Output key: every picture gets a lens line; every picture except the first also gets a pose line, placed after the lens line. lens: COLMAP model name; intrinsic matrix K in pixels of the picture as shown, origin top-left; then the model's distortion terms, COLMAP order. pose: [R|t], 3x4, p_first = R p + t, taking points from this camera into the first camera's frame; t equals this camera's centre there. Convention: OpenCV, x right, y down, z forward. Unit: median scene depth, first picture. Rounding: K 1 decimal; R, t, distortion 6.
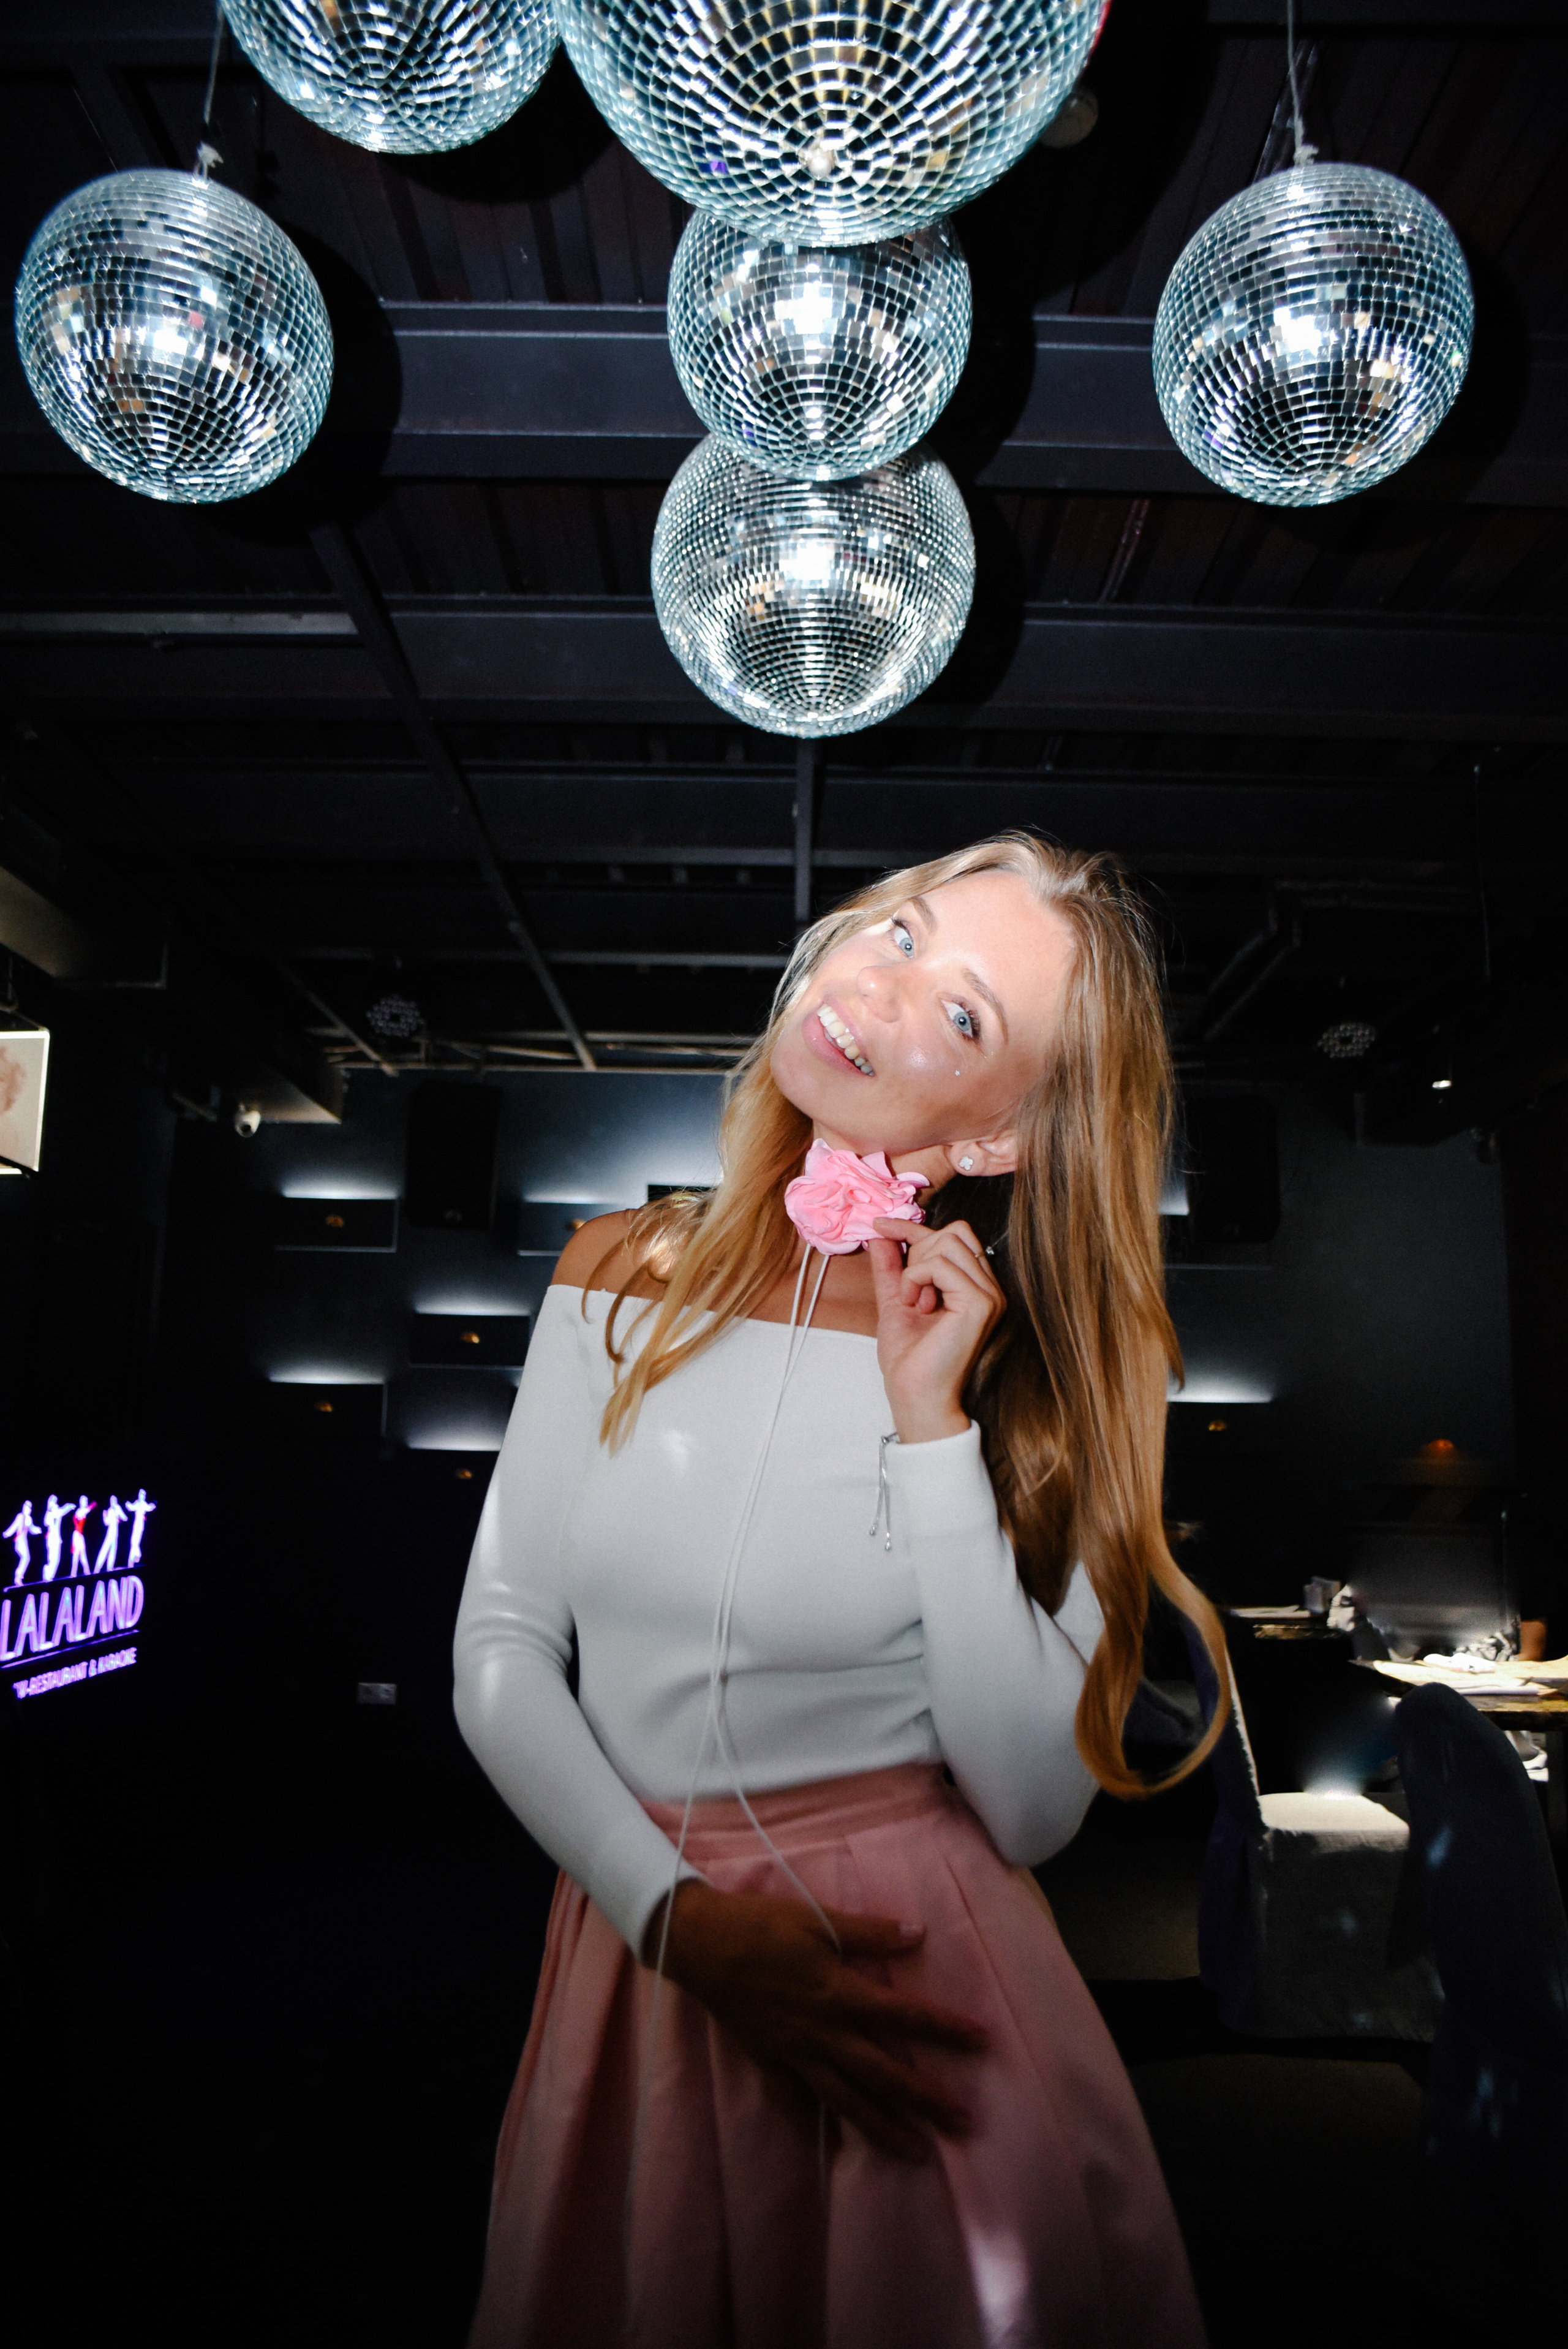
lens RADIAL K [[1578.3, 0, 795.2], [0, 1578.3, 1185.8], [0, 0, 1]] dist [-0.059074, 0.000207]
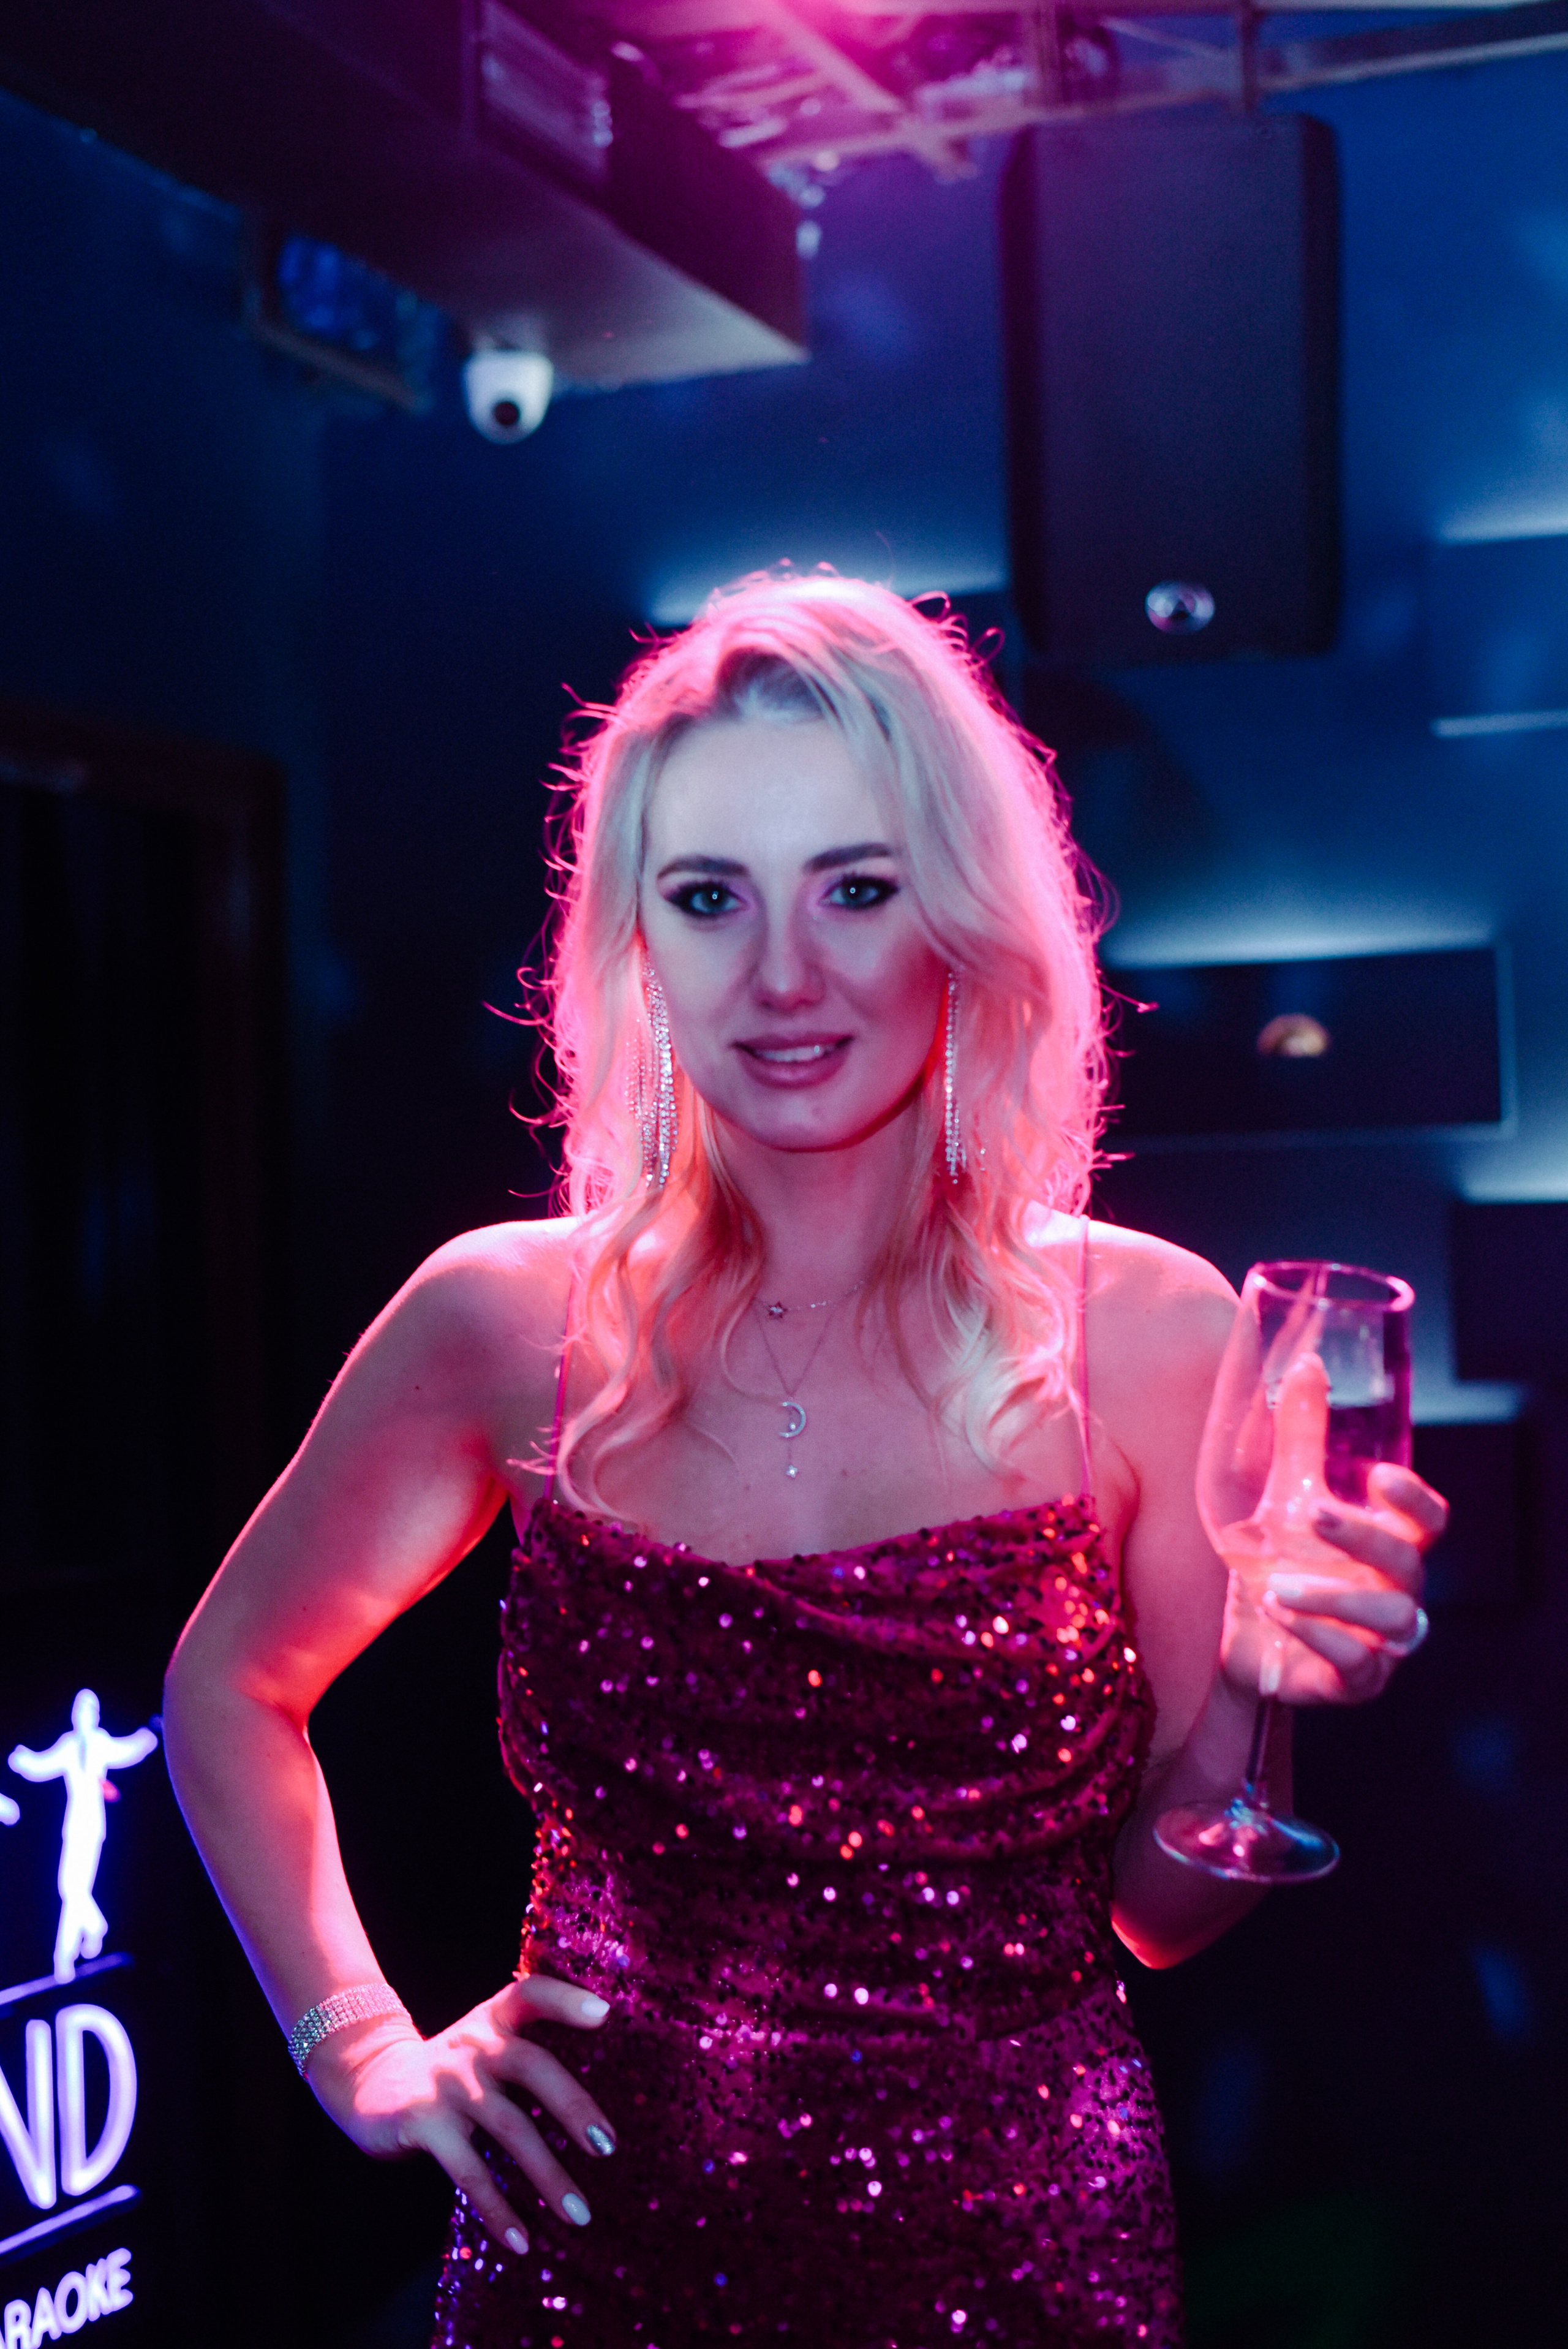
lens RADIAL K [[3400.4, 0, 778.3], [0, 3400.4, 1111.1], [0, 0, 1]] dist [-0.117367, 0.004127]
pose [[0.925962, -0.062084, -0.372477, -0.088815], [0.107511, 0.988913, 0.102435, 0.051354], [0.361988, -0.134896, 0.922371, 0.553018]]
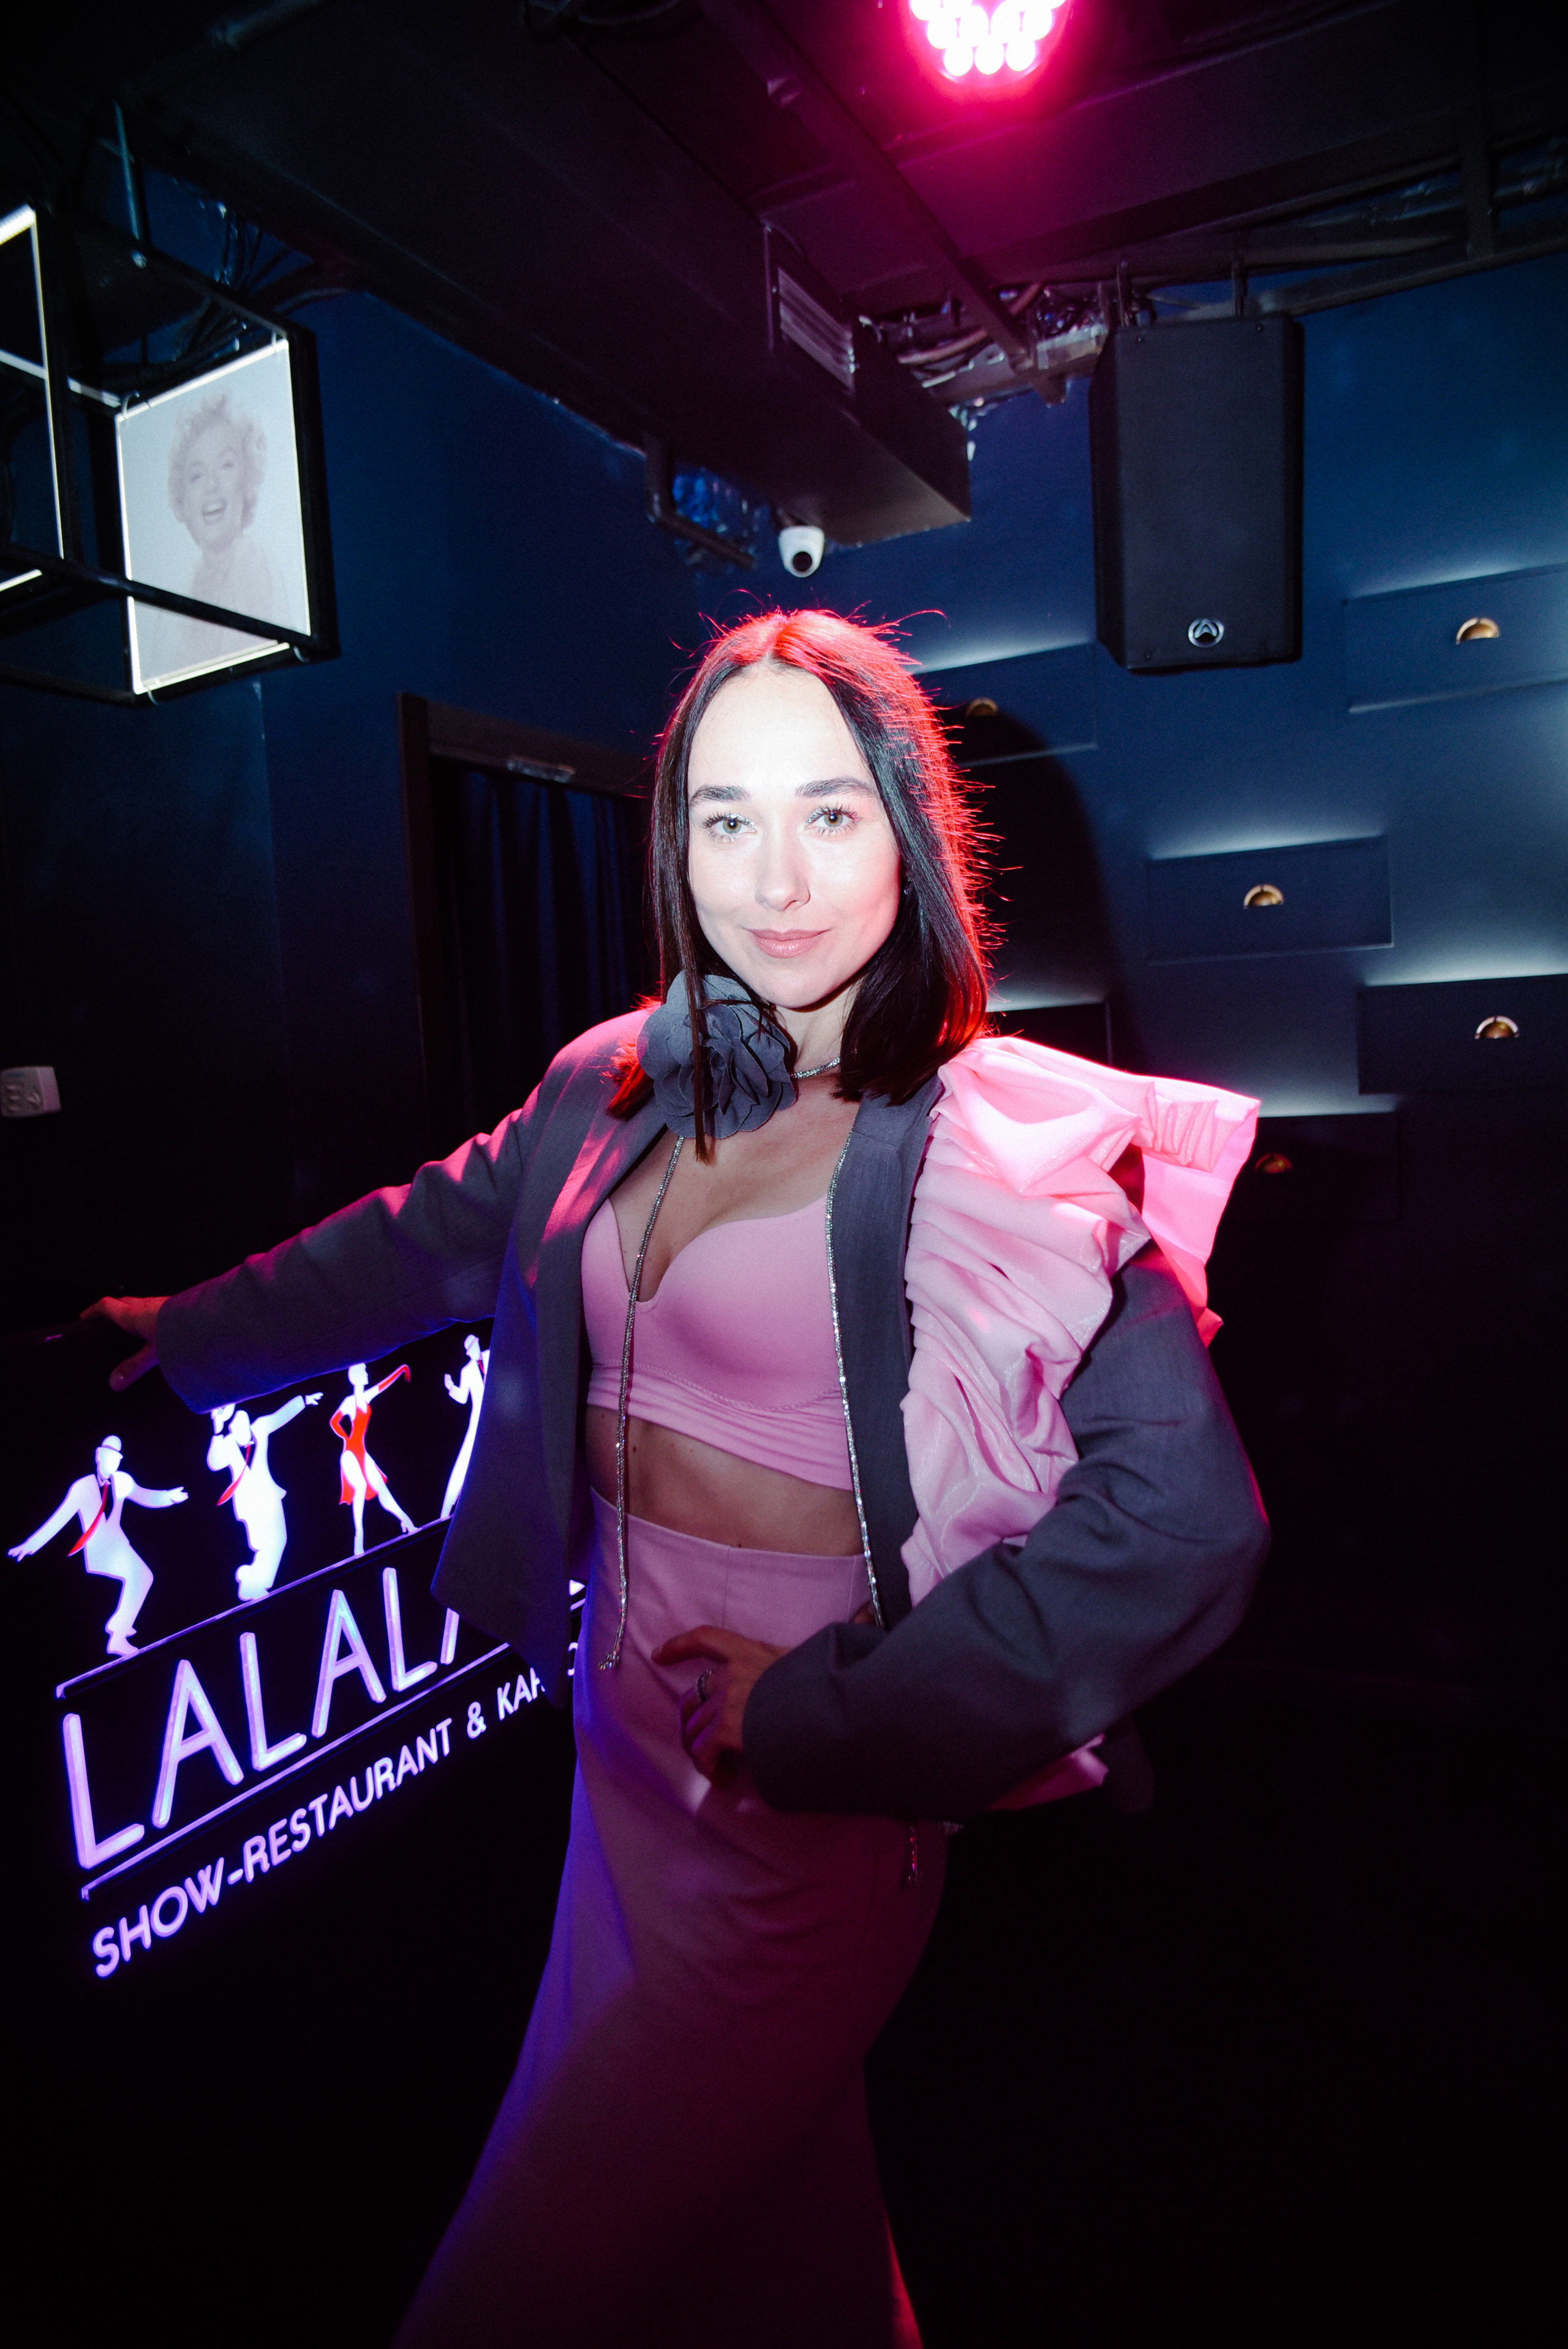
lens RADIAL K [[1479.9, 0, 784.0], [0, 1479.9, 1174.5], [0, 0, 1]] dist [-0.084497, 0.037097]
pose [[0.880174, -0.033572, -0.473462, -0.174602], [0.149183, 0.966513, 0.208801, 0.087997], [0.450597, -0.254414, 0.855708, 0.722709]]
